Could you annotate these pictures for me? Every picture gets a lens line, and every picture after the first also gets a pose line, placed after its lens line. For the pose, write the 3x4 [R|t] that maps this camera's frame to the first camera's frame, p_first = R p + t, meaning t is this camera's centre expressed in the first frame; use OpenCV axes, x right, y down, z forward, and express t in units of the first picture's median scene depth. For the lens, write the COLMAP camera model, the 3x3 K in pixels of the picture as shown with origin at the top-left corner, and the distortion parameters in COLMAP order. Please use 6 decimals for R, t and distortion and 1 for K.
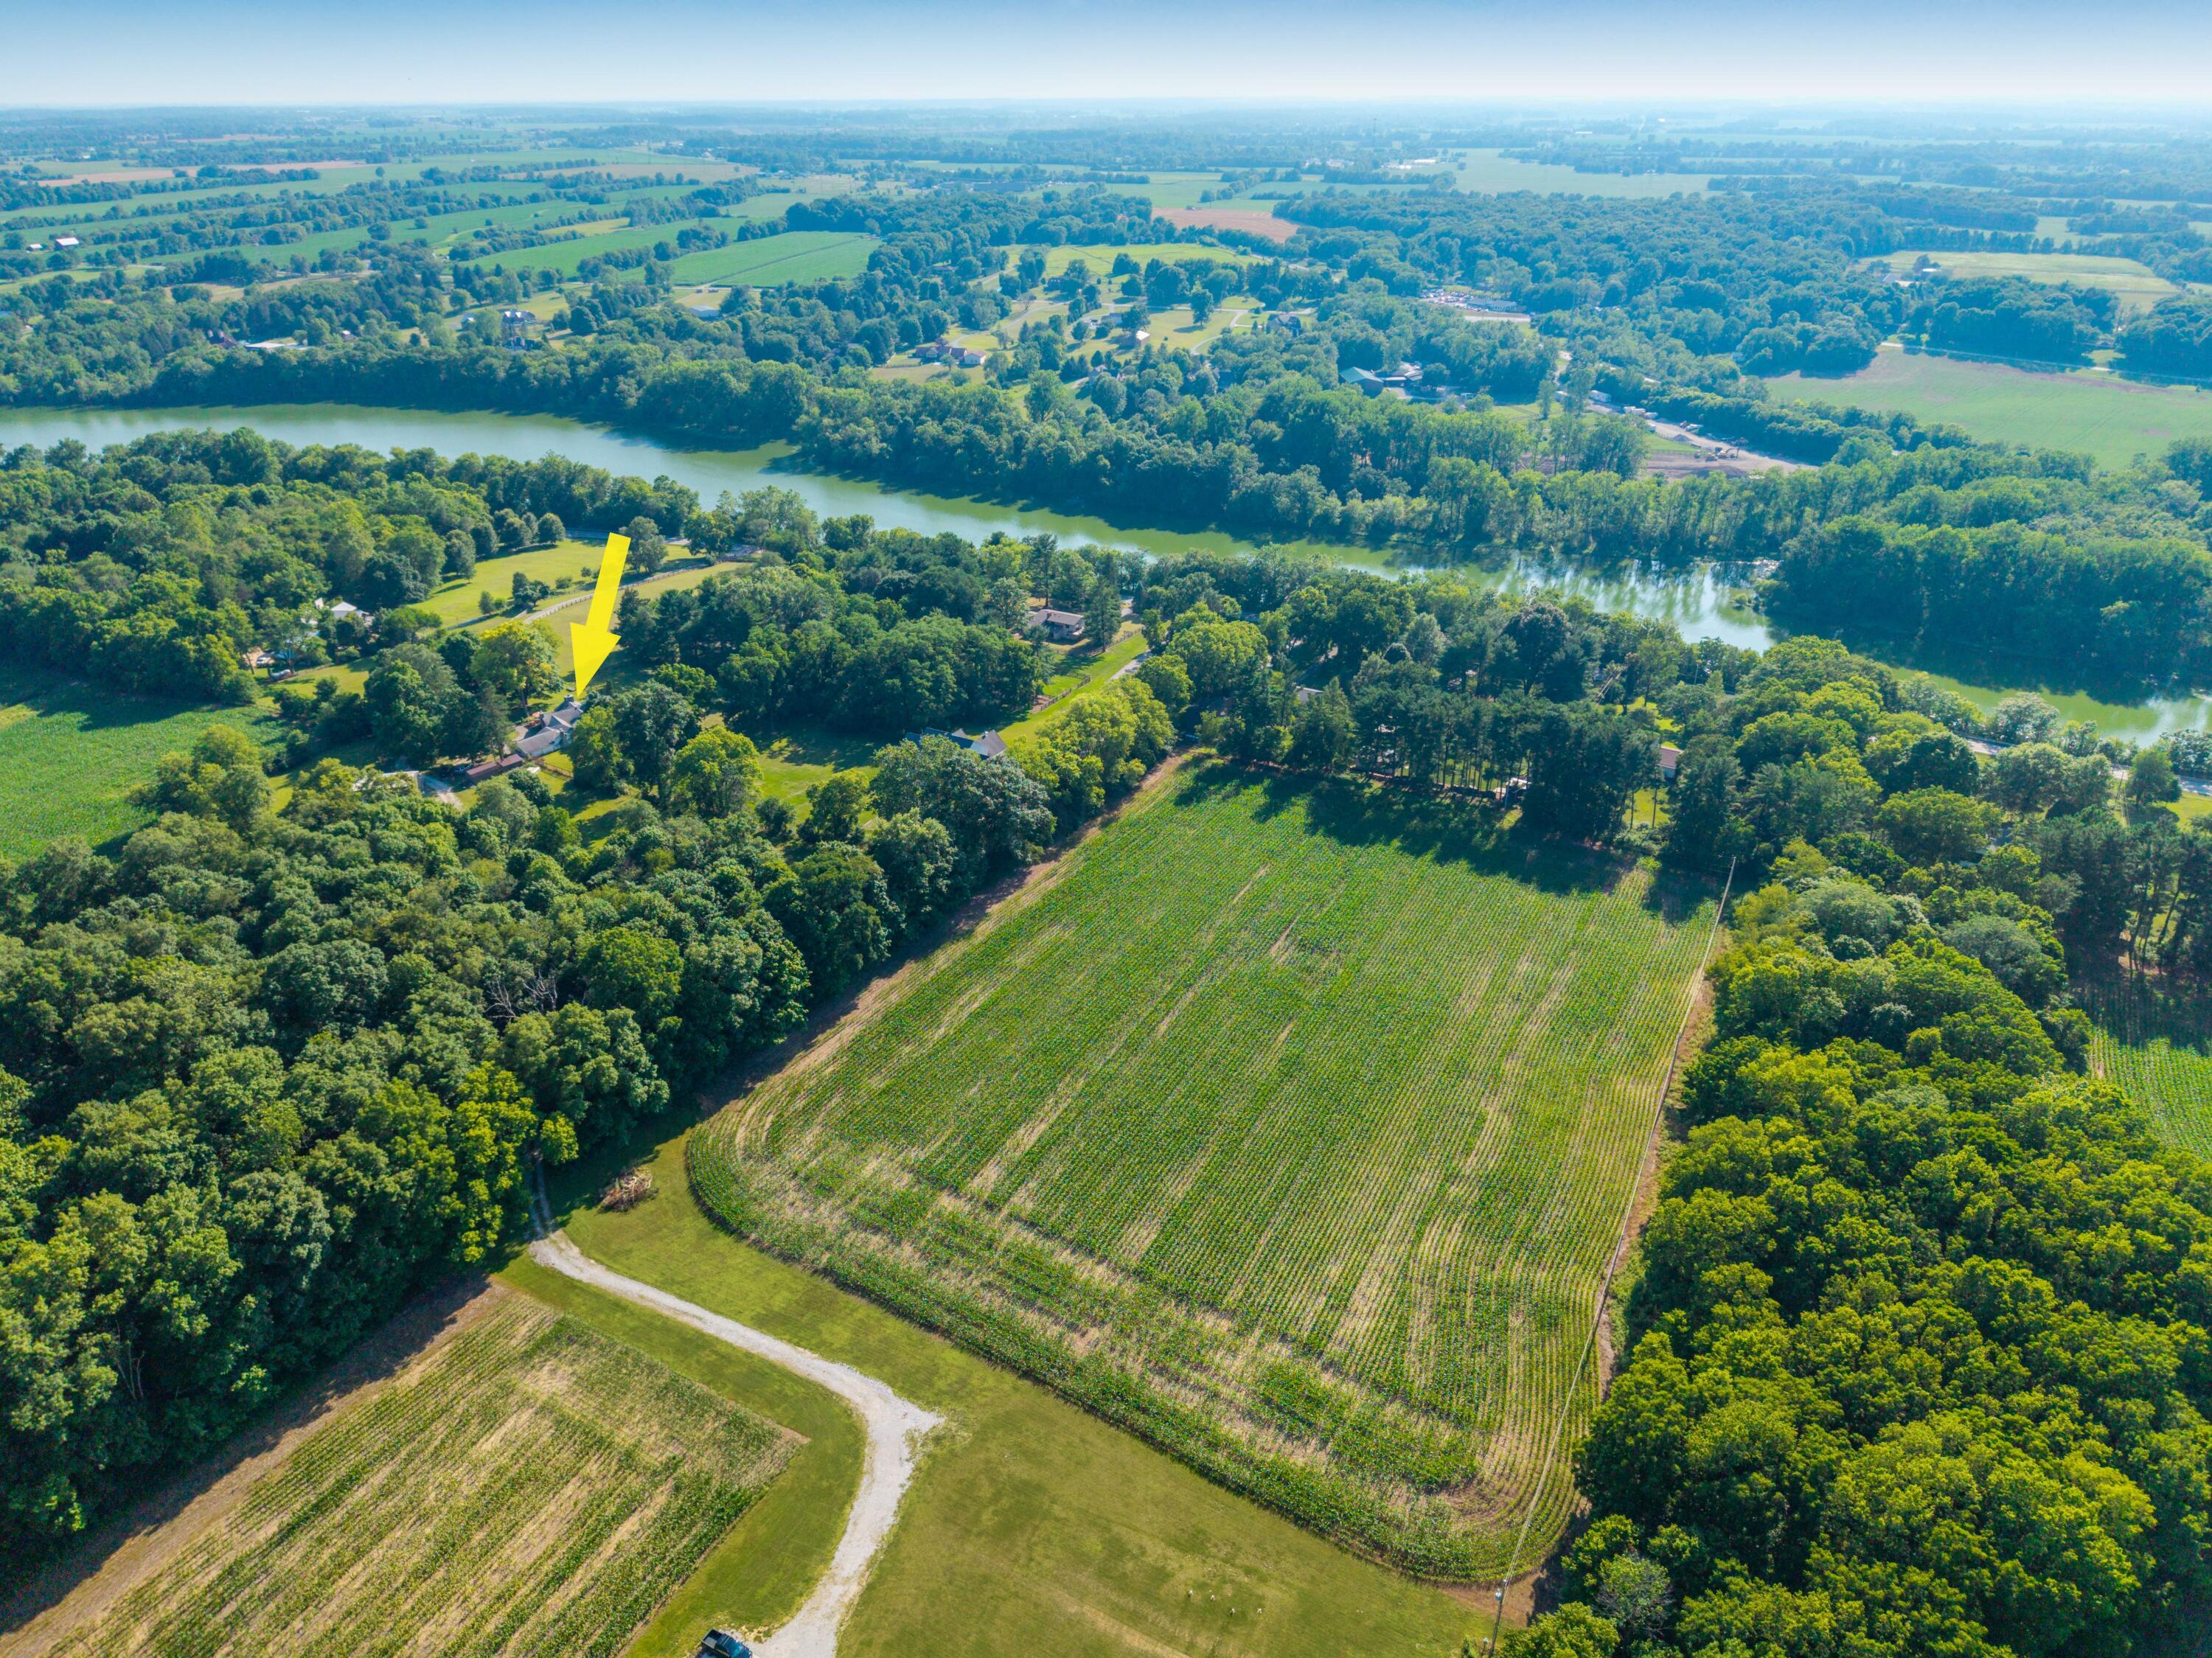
lens RADIAL K [[1481.5, 0, 1106.0], [0, 1481.5, 829.0], [0, 0, 1]] dist [0.016255, -0.012904]
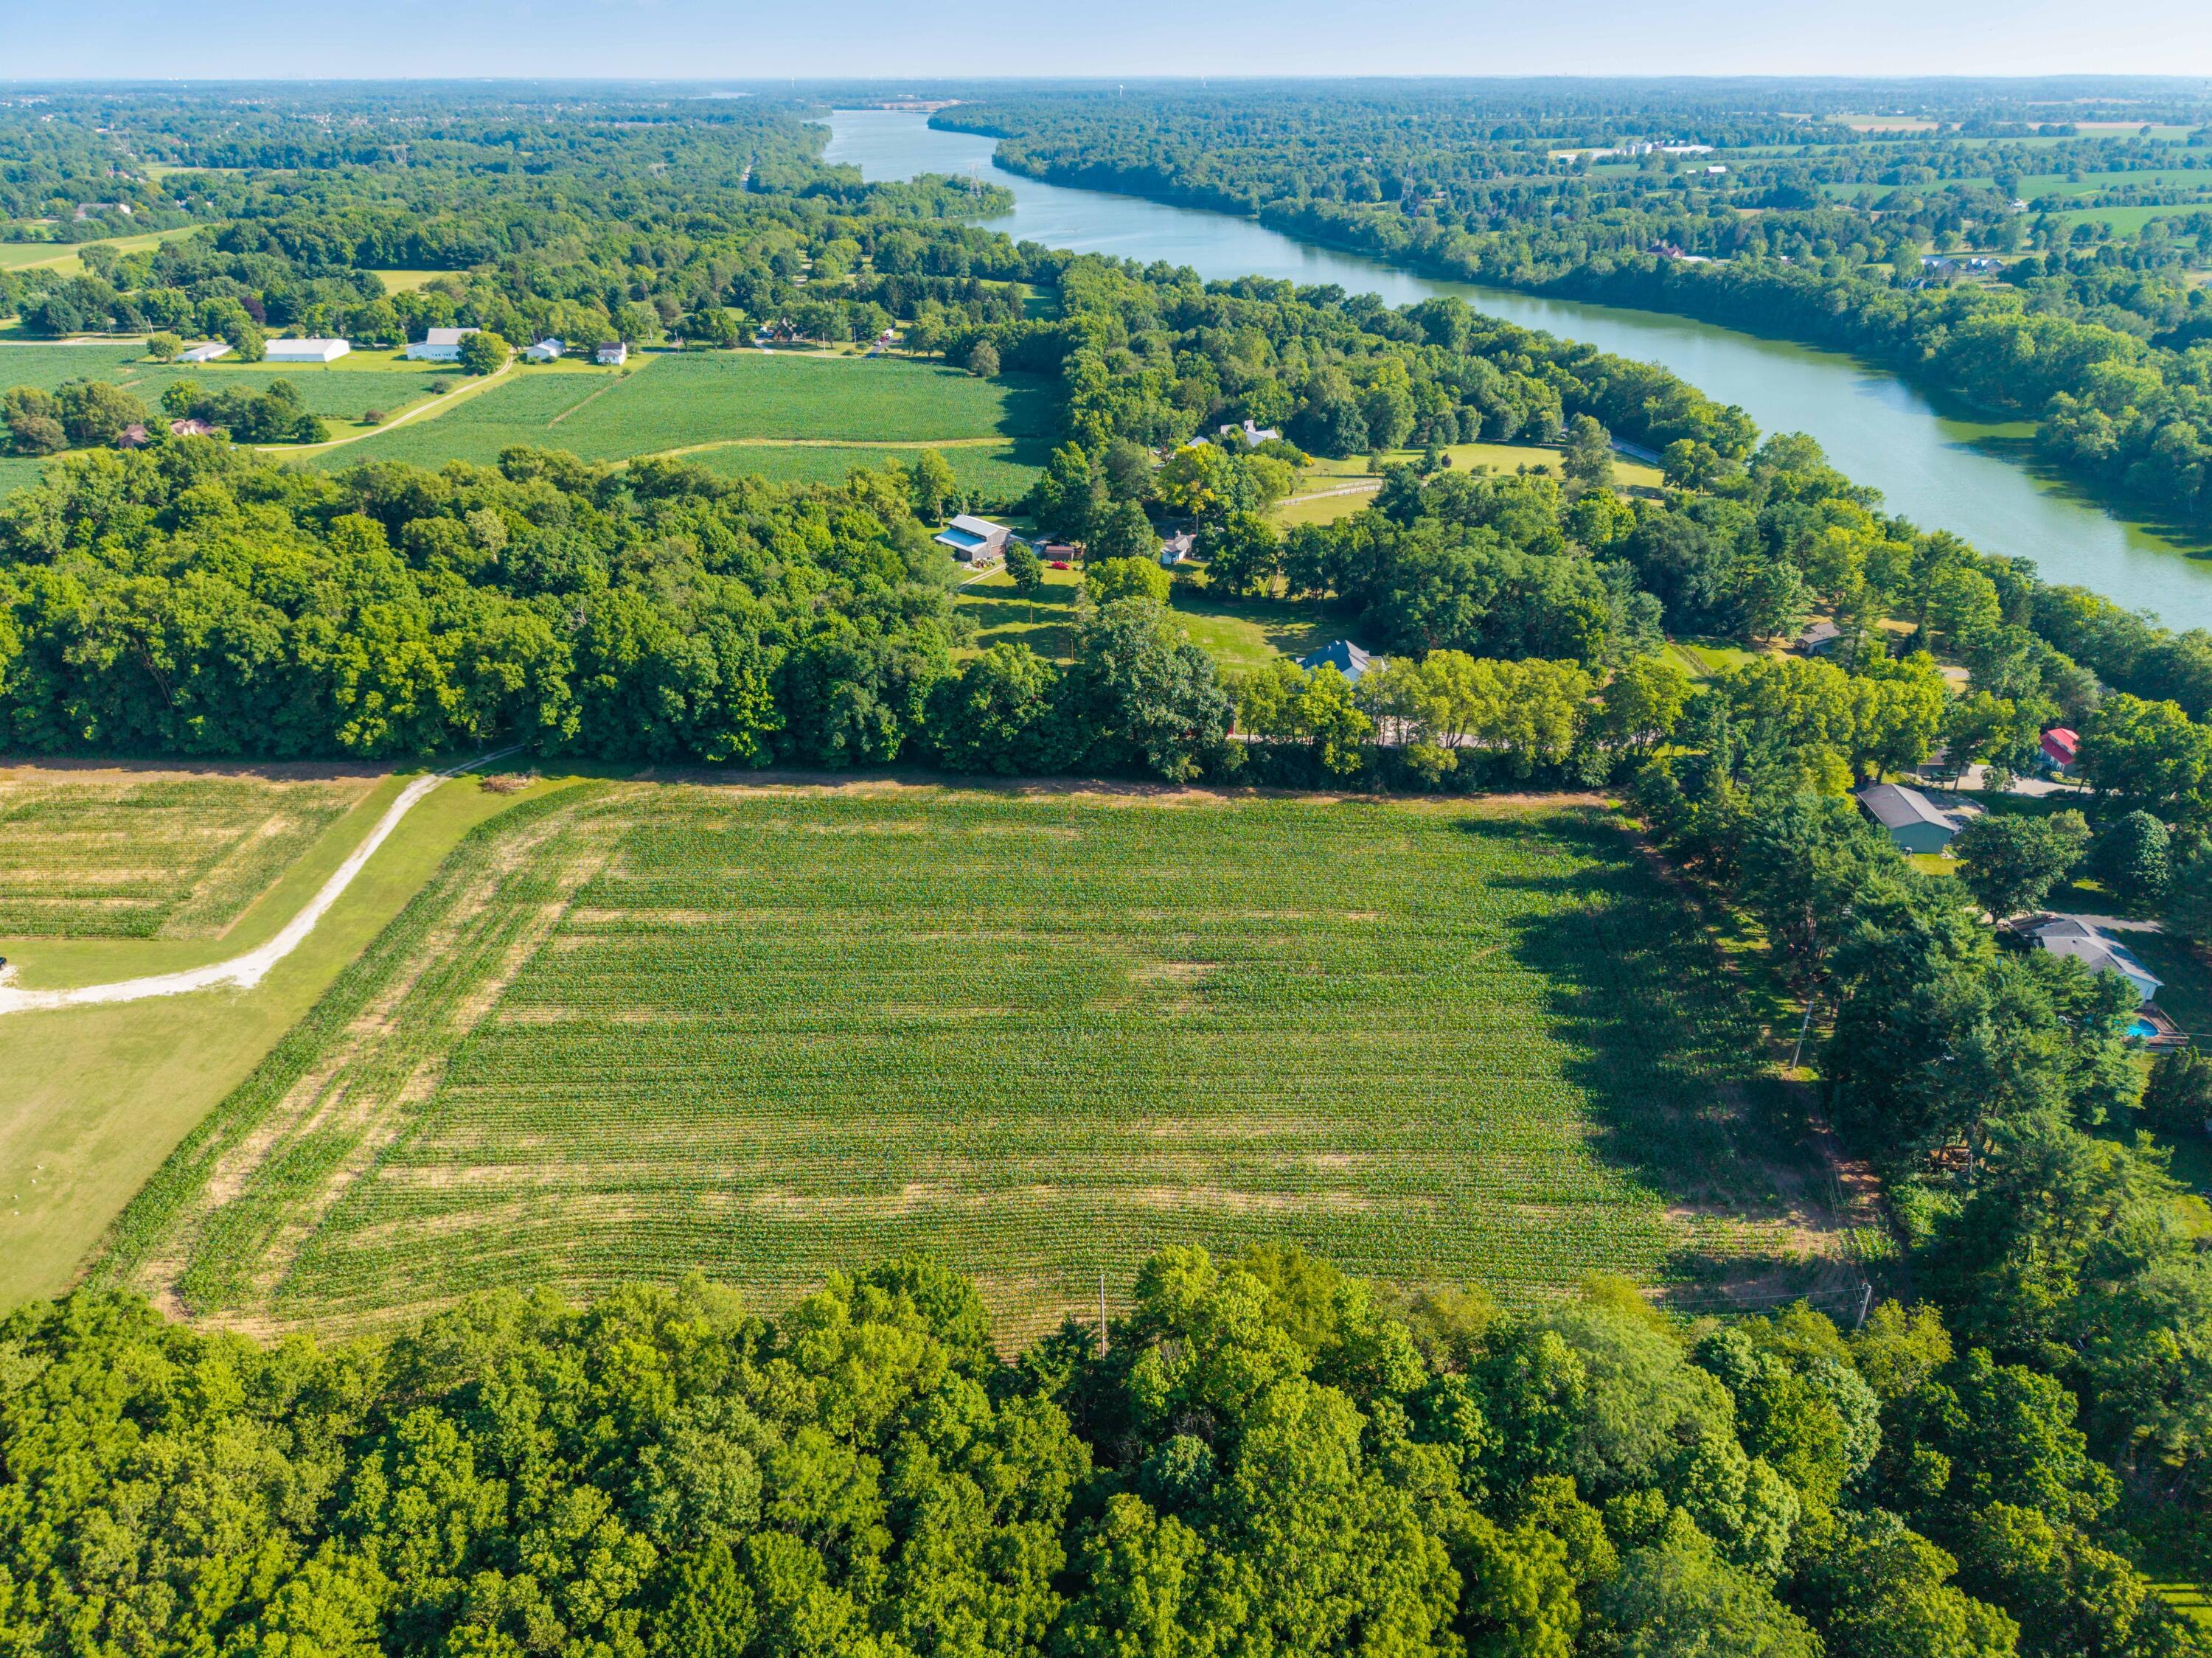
lens RADIAL K [[1481.5, 0, 1106.0], [0, 1481.5, 829.0], [0, 0, 1]] dist [0.016255, -0.012904]
pose [[0.488899, 0.400840, -0.774794, 0.381166], [-0.389474, 0.895040, 0.217289, -0.076217], [0.780569, 0.195530, 0.593700, 0.300880]]
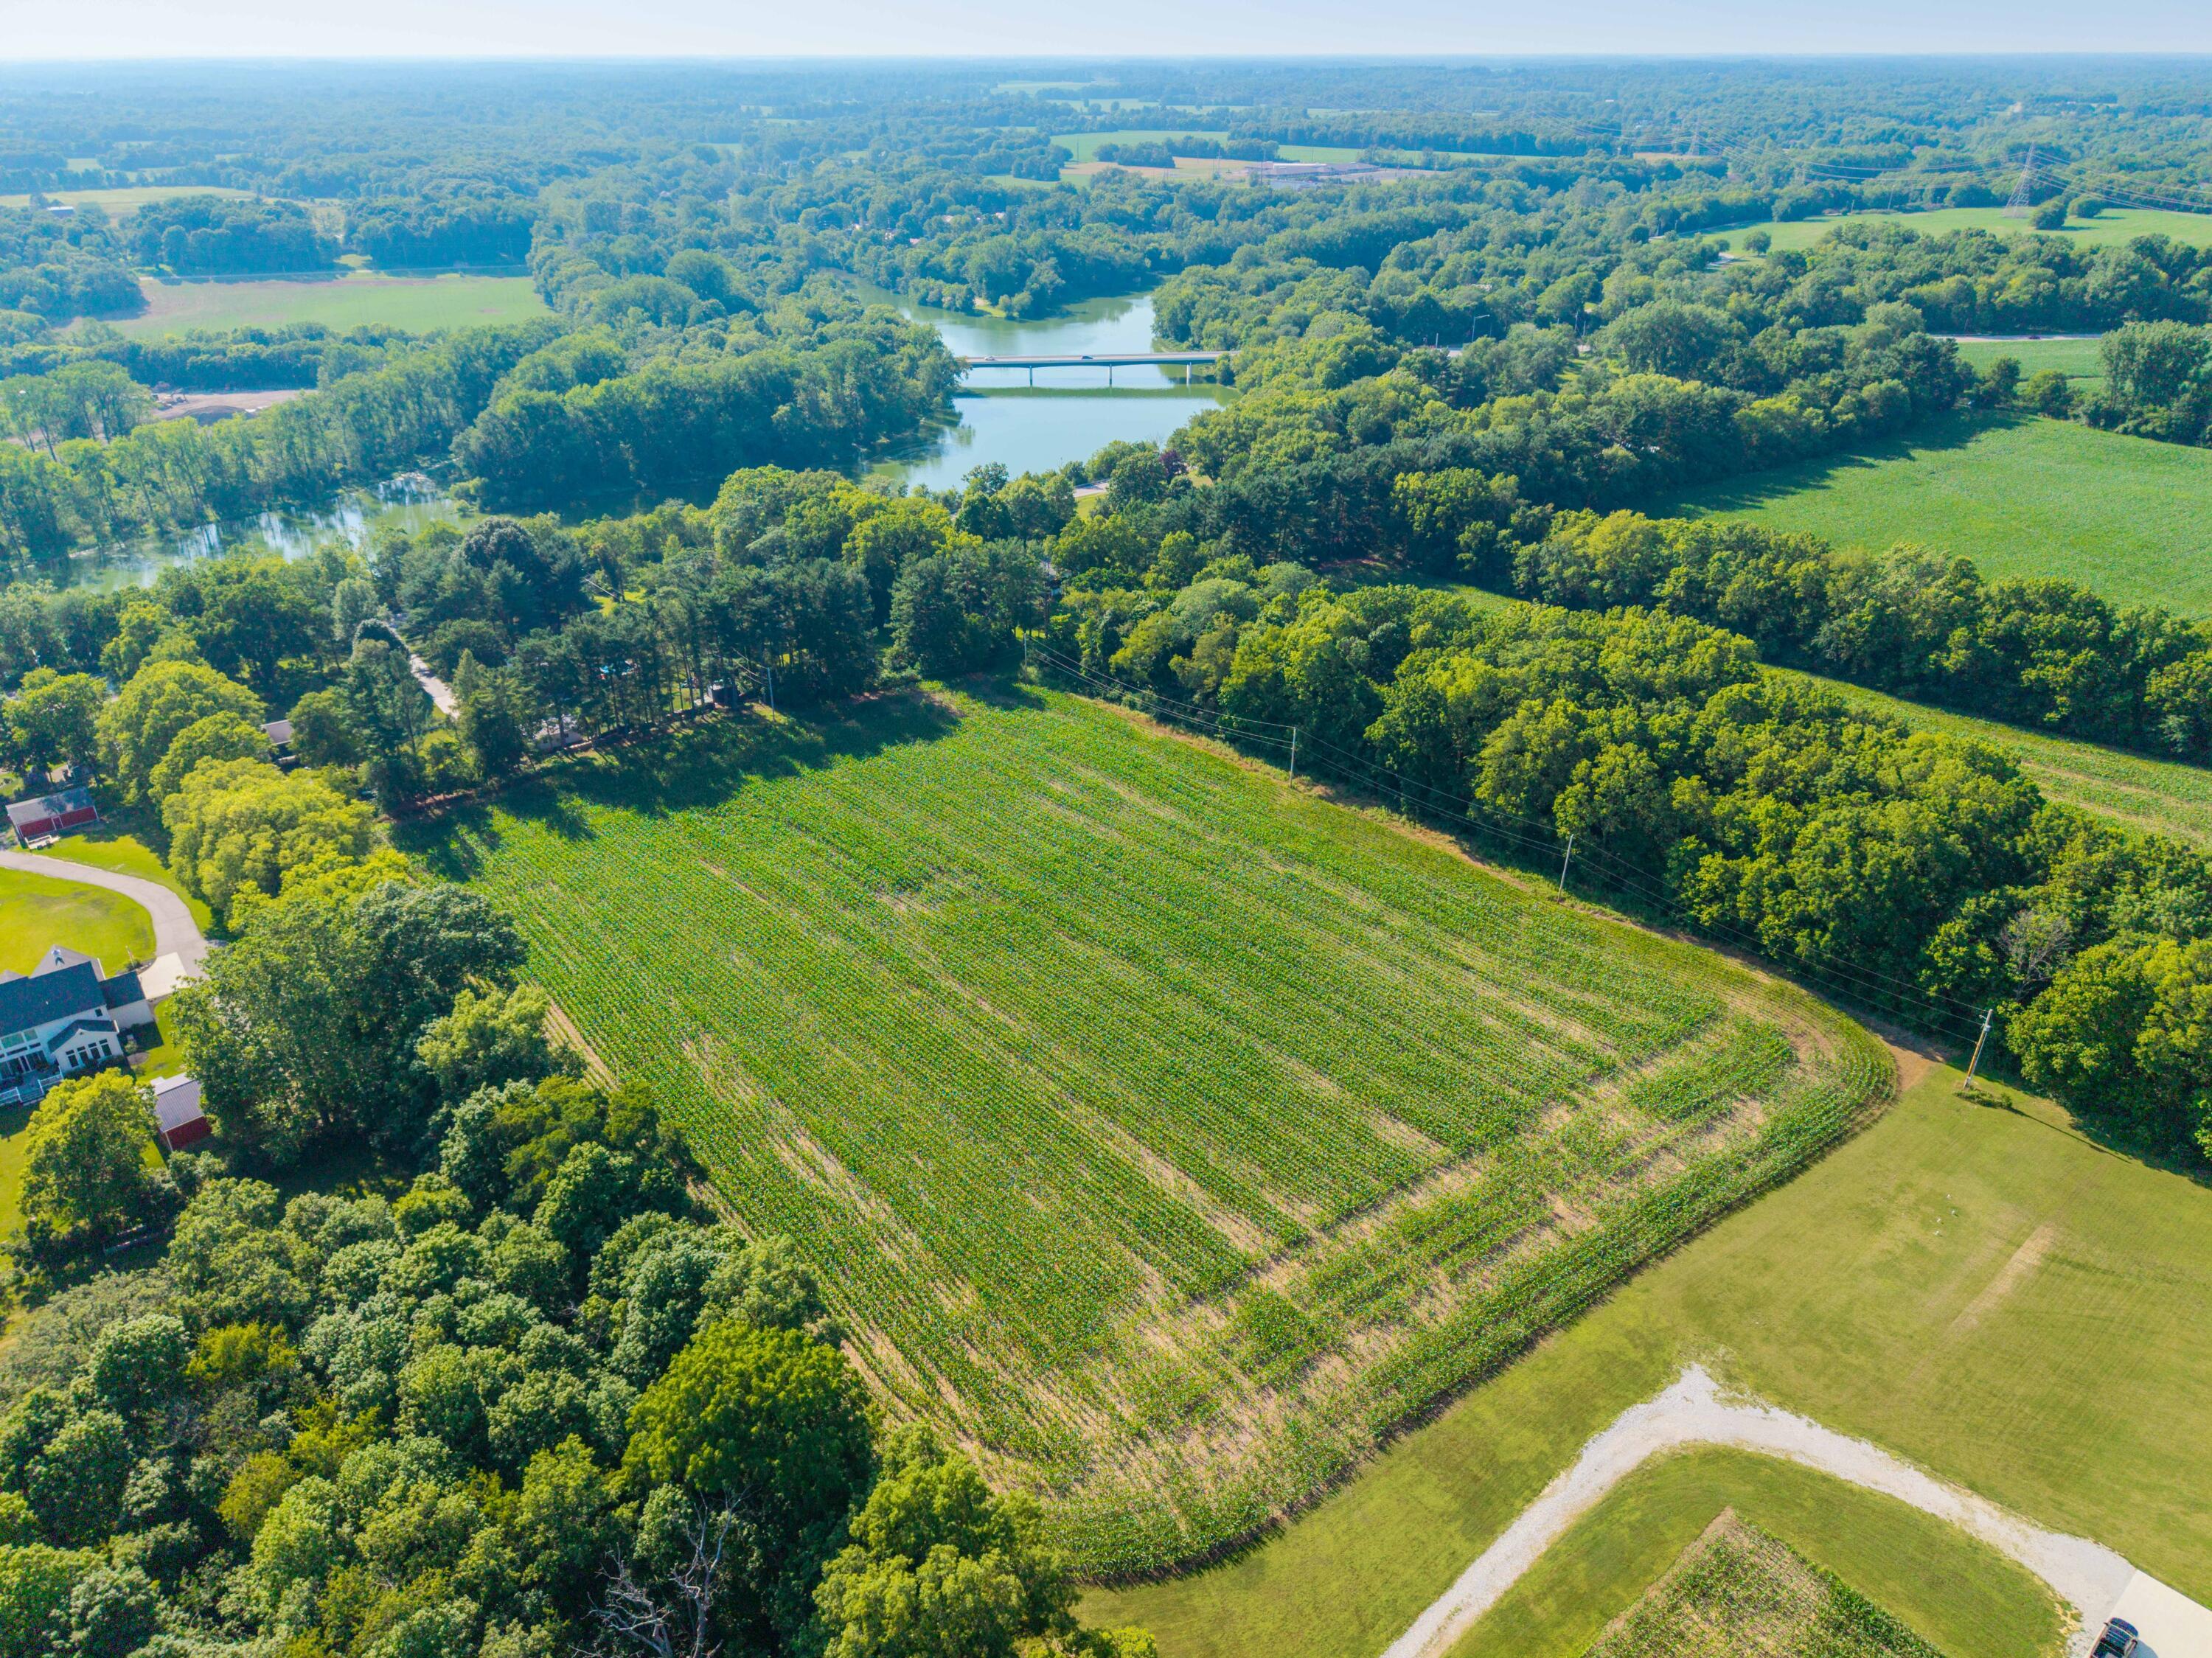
lens RADIAL K [[1481.5, 0, 1106.0], [0, 1481.5, 829.0], [0, 0, 1]] dist [0.016255, -0.012904]
pose [[0.371117, -0.429279, 0.823402, -0.276409], [0.415104, 0.869890, 0.266423, -0.068336], [-0.830639, 0.242923, 0.501026, 0.295285]]
